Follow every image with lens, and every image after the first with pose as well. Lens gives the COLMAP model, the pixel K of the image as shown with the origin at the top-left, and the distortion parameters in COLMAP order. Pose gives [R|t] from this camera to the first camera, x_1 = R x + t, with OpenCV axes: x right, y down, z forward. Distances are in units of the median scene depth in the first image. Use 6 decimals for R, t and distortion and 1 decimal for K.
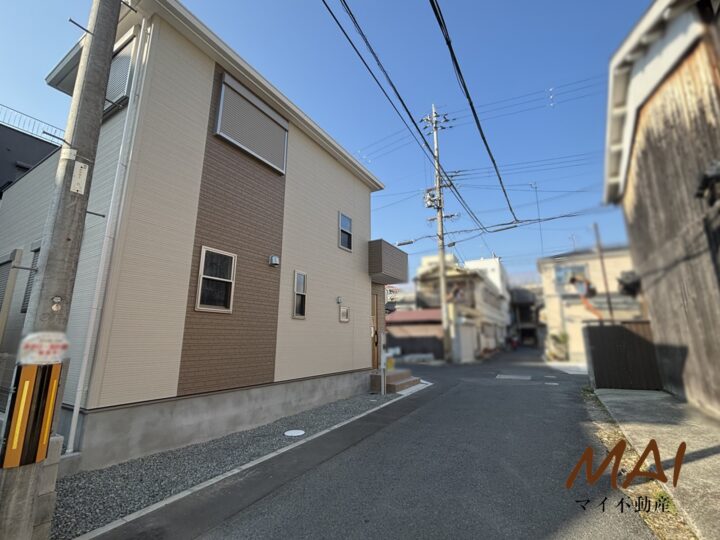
lens RADIAL K [[323.1, 0, 360.0], [0, 323.1, 270.0], [0, 0, 1]] dist [0.014089, -0.000862]
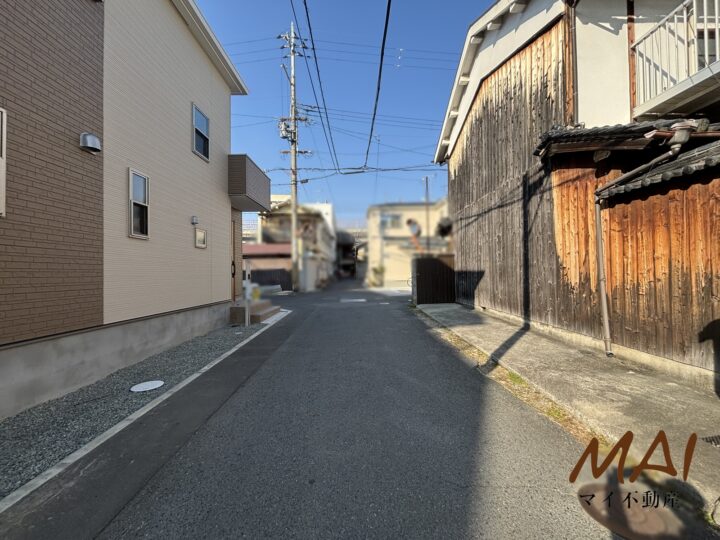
lens RADIAL K [[291.0, 0, 360.0], [0, 291.0, 270.0], [0, 0, 1]] dist [0.002115, 0.000561]
pose [[0.859764, -0.003086, 0.510683, -0.077689], [-0.096686, 0.980913, 0.168705, 0.050827], [-0.501456, -0.194422, 0.843055, 0.153771]]
